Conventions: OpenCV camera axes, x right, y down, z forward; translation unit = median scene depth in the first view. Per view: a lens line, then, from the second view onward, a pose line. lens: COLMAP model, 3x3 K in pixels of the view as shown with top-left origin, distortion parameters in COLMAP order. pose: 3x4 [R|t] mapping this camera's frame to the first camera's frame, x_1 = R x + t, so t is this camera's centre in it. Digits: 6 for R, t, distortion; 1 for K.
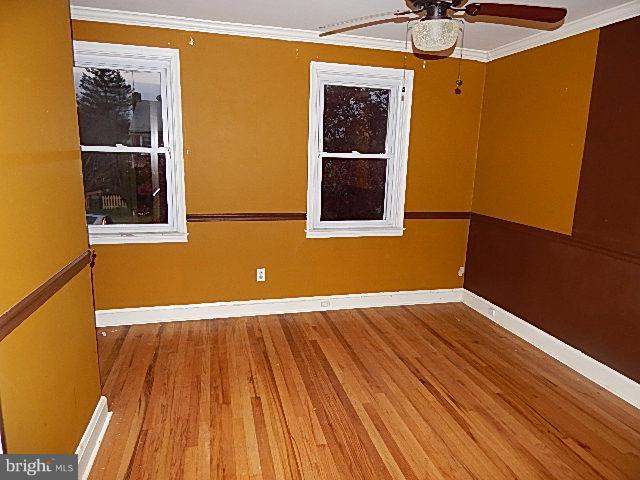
lens RADIAL K [[416.5, 0, 325.9], [0, 416.5, 245.3], [0, 0, 1]] dist [-0.003970, -0.007115]
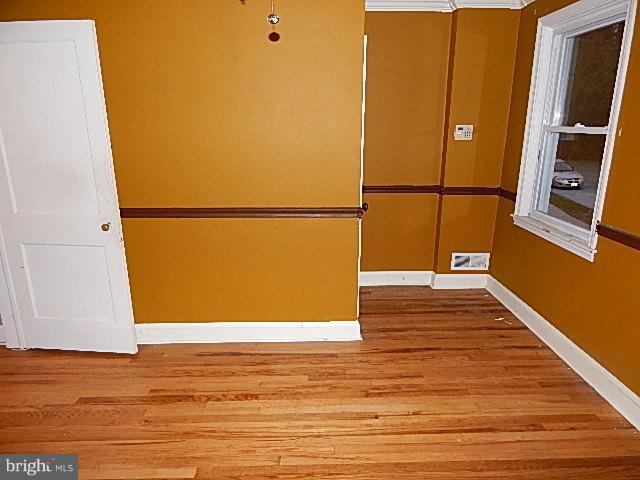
lens RADIAL K [[416.5, 0, 321.9], [0, 416.5, 238.8], [0, 0, 1]] dist [-0.003970, -0.007115]
pose [[-0.231386, 0.230061, -0.945268, 0.548793], [-0.217533, 0.934801, 0.280762, -0.182870], [0.948230, 0.270591, -0.166254, 0.869756]]
